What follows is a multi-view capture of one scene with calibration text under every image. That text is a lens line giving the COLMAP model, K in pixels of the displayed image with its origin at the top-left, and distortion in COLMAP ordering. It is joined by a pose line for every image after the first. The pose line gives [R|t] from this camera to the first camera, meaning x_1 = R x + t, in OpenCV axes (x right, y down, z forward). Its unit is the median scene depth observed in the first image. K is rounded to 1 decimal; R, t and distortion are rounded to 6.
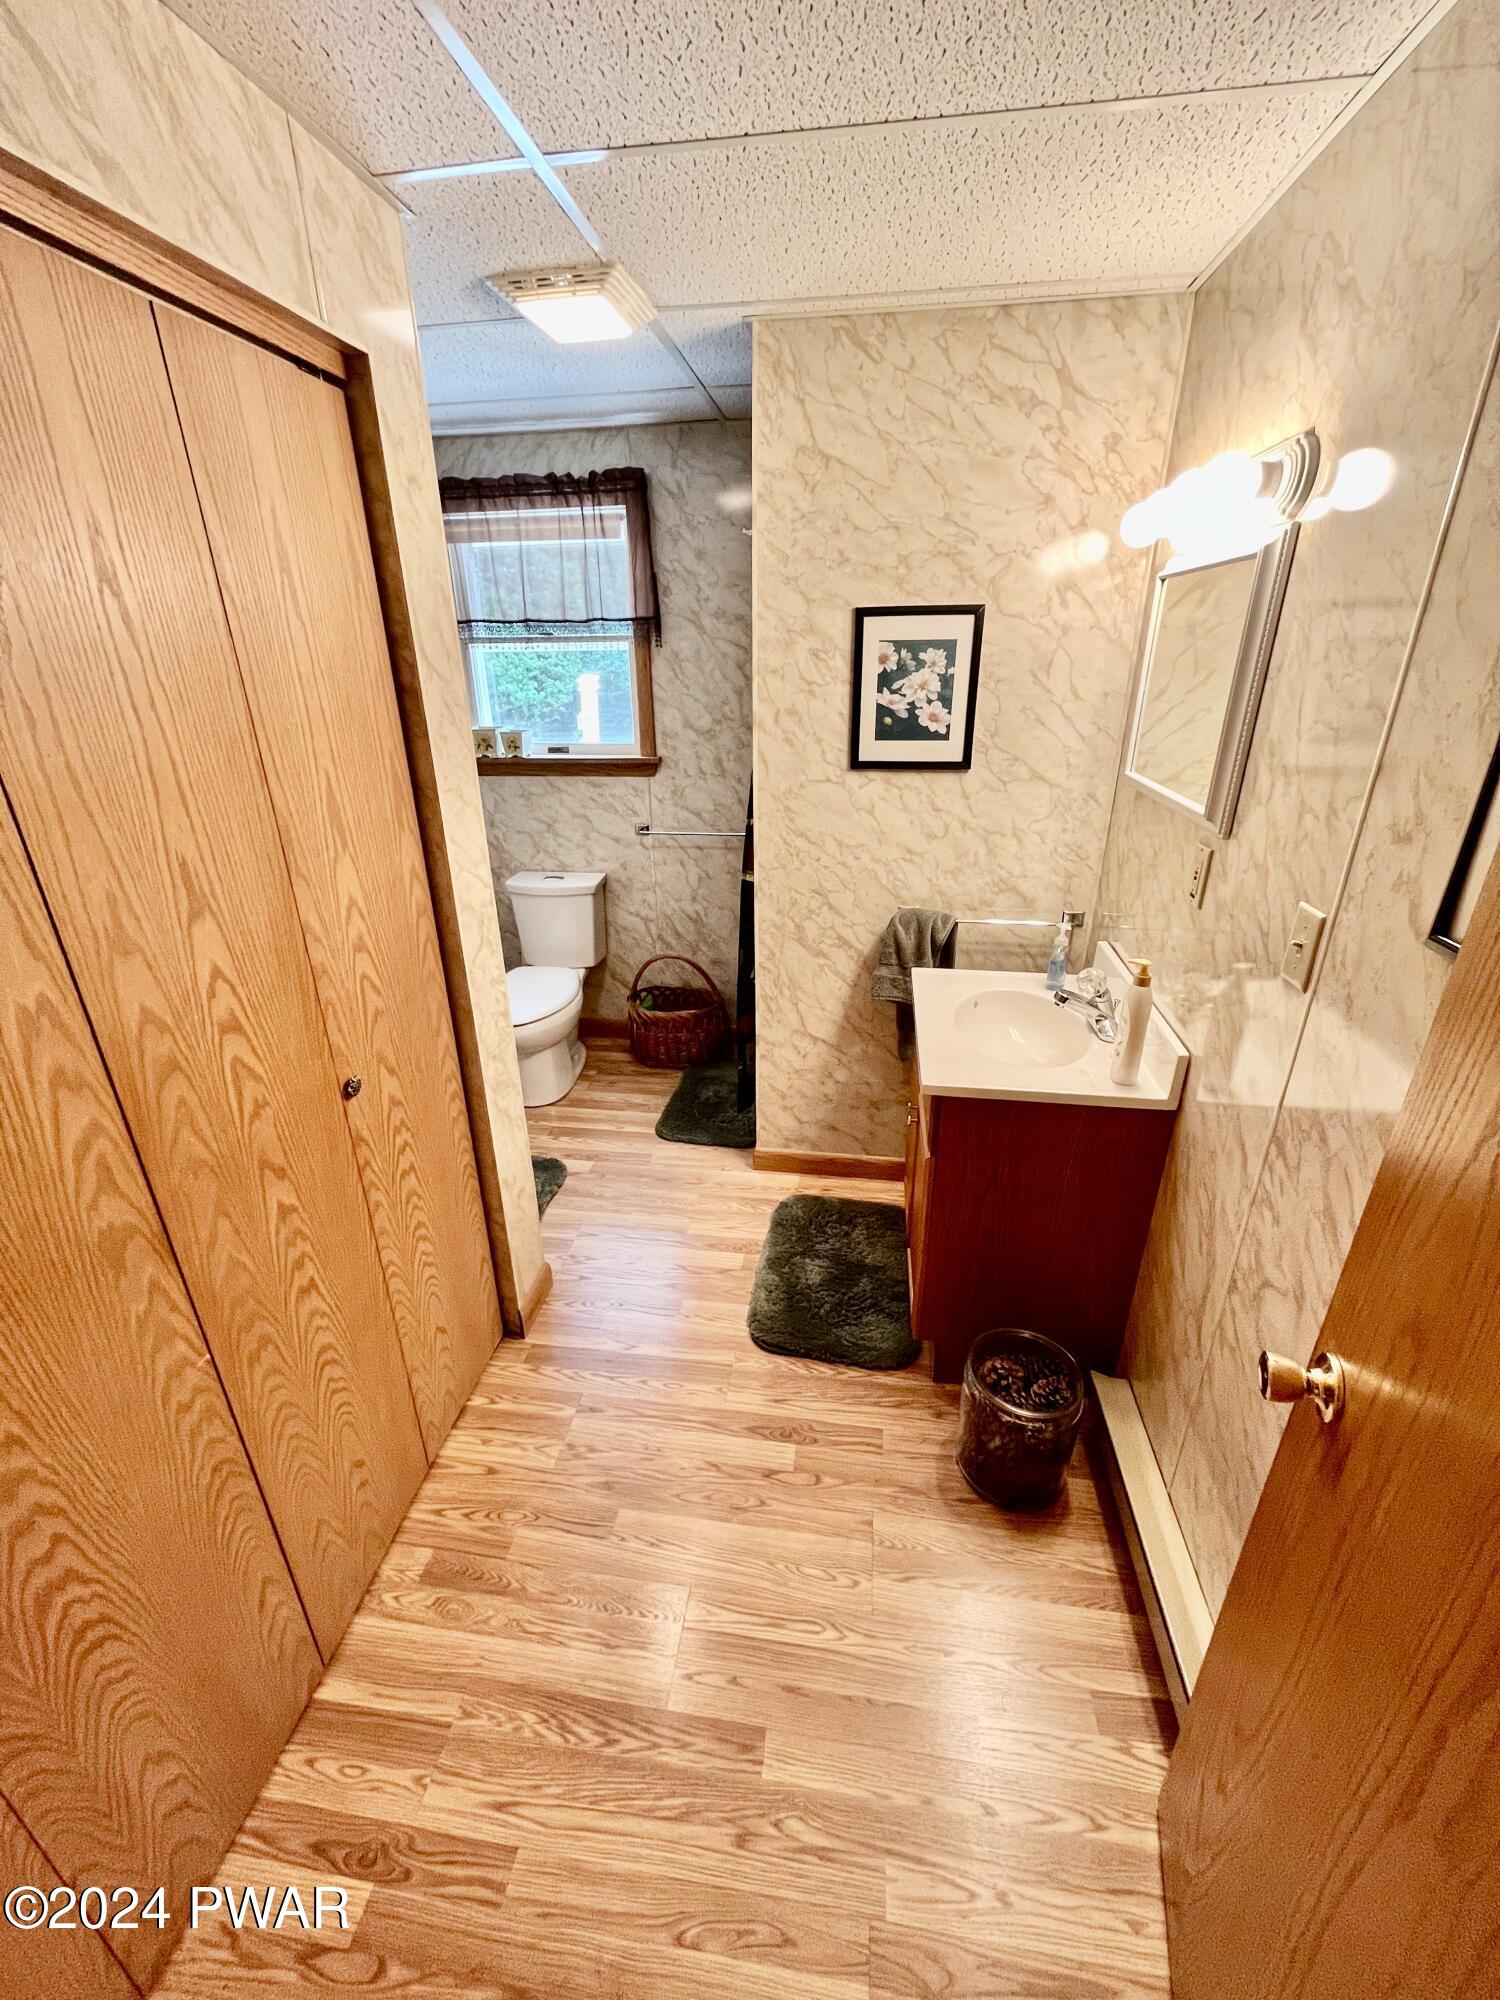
lens RADIAL K [[811.0, 0, 751.3], [0, 811.0, 1001.9], [0, 0, 1]] dist [-0.001781, 0.000111]
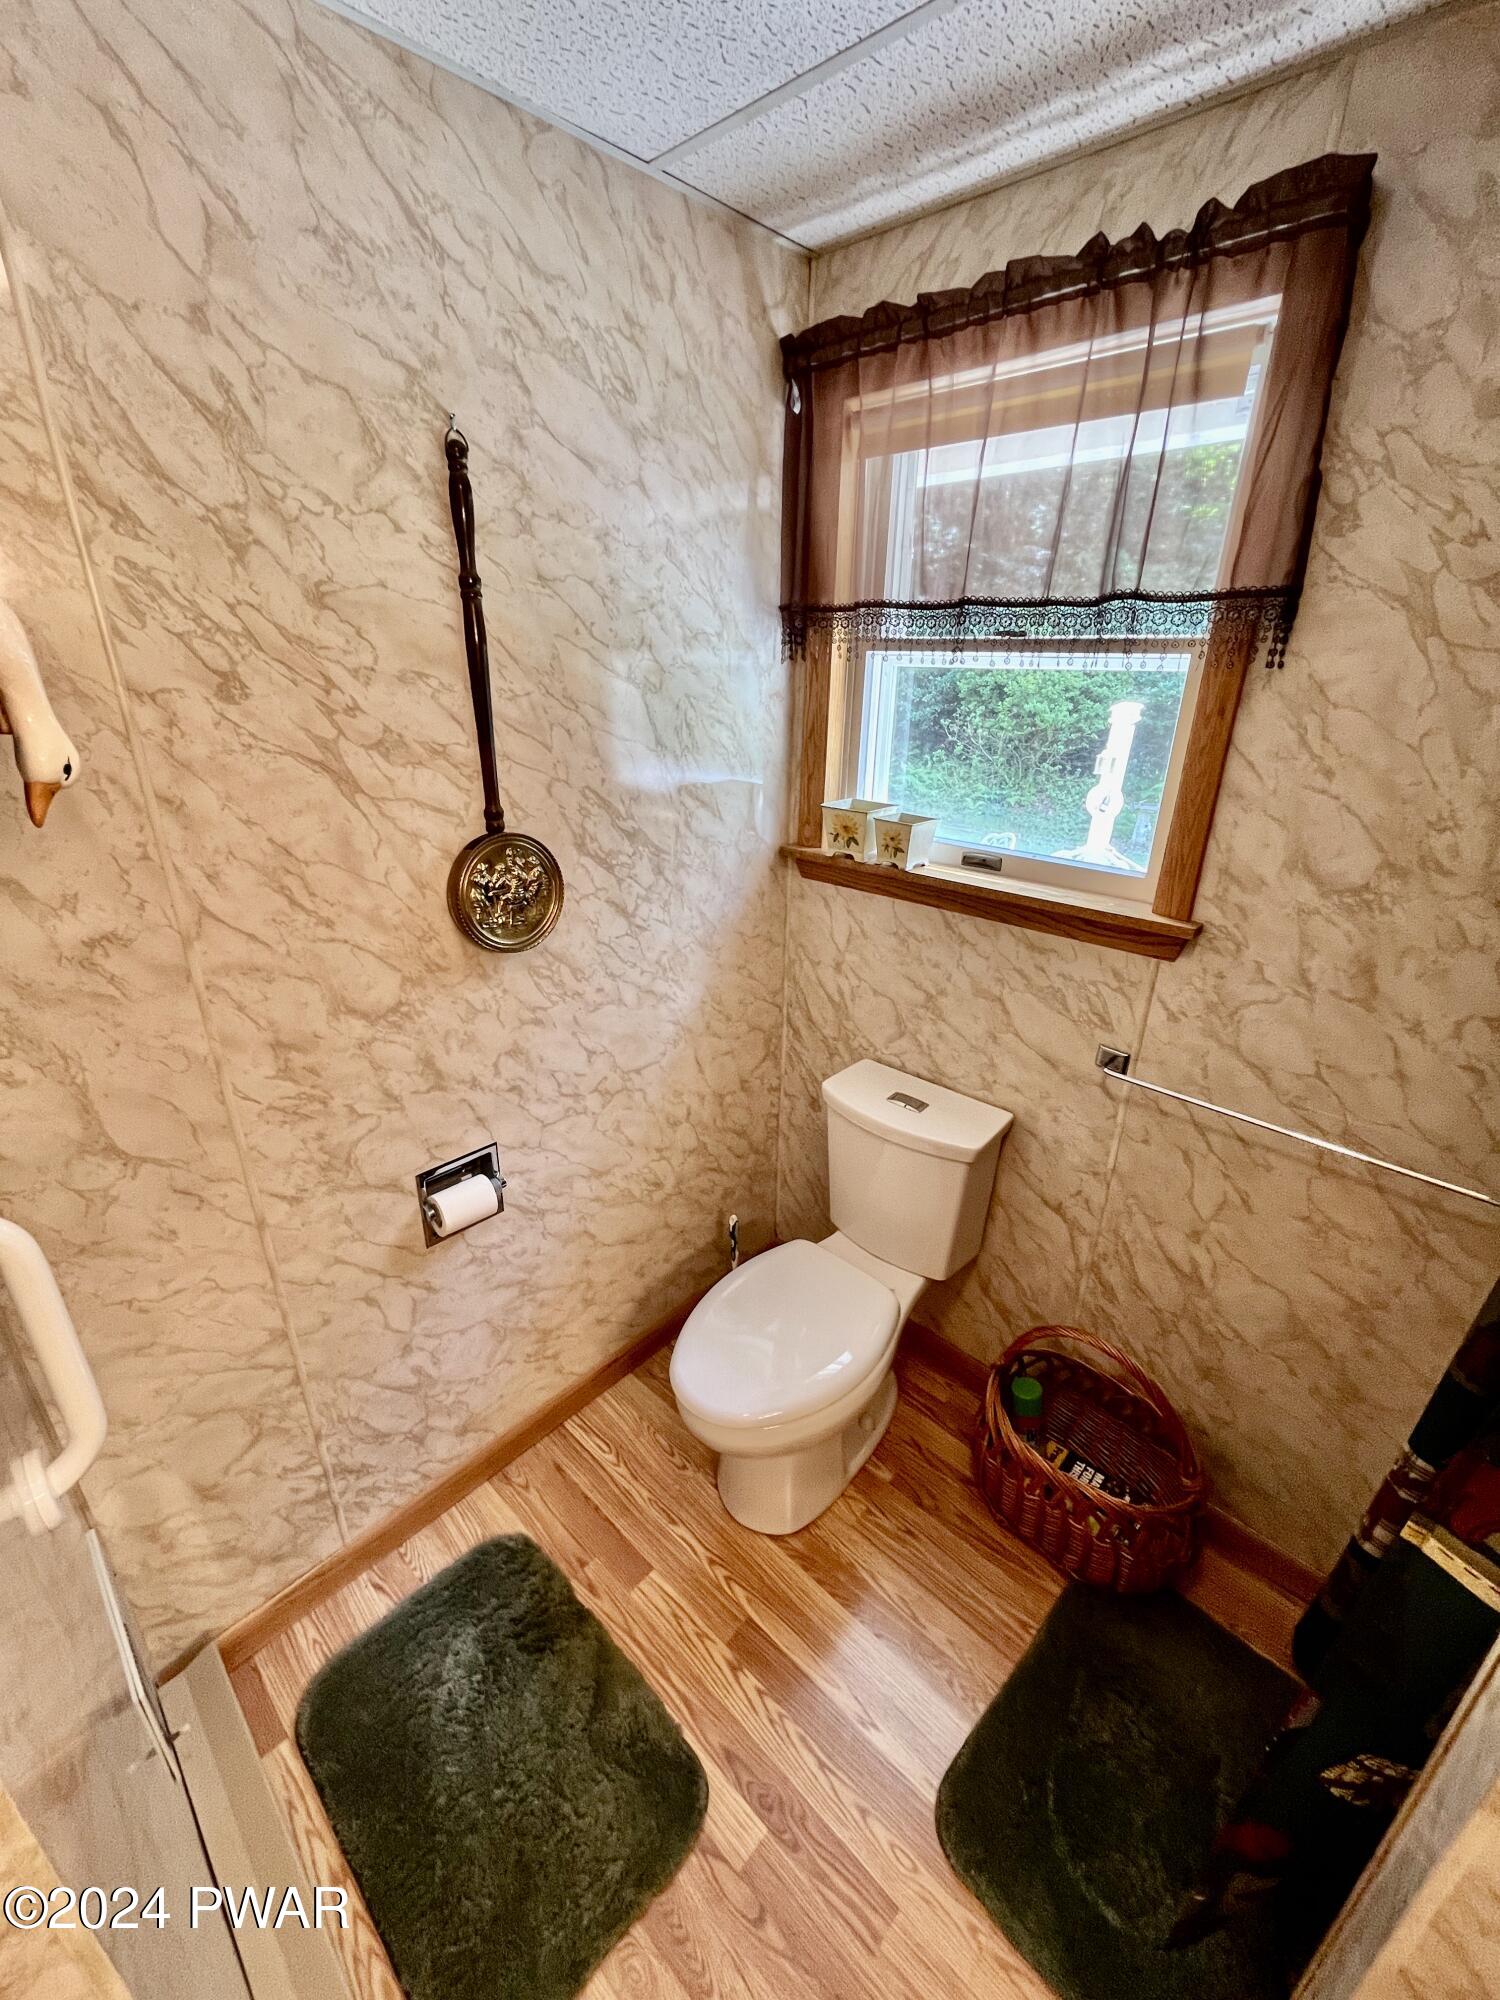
lens RADIAL K [[811.0, 0, 747.4], [0, 811.0, 997.8], [0, 0, 1]] dist [-0.001781, 0.000111]
pose [[0.815398, 0.242629, -0.525602, -0.073961], [-0.245901, 0.967116, 0.064960, -0.236069], [0.524080, 0.076278, 0.848247, 0.524170]]
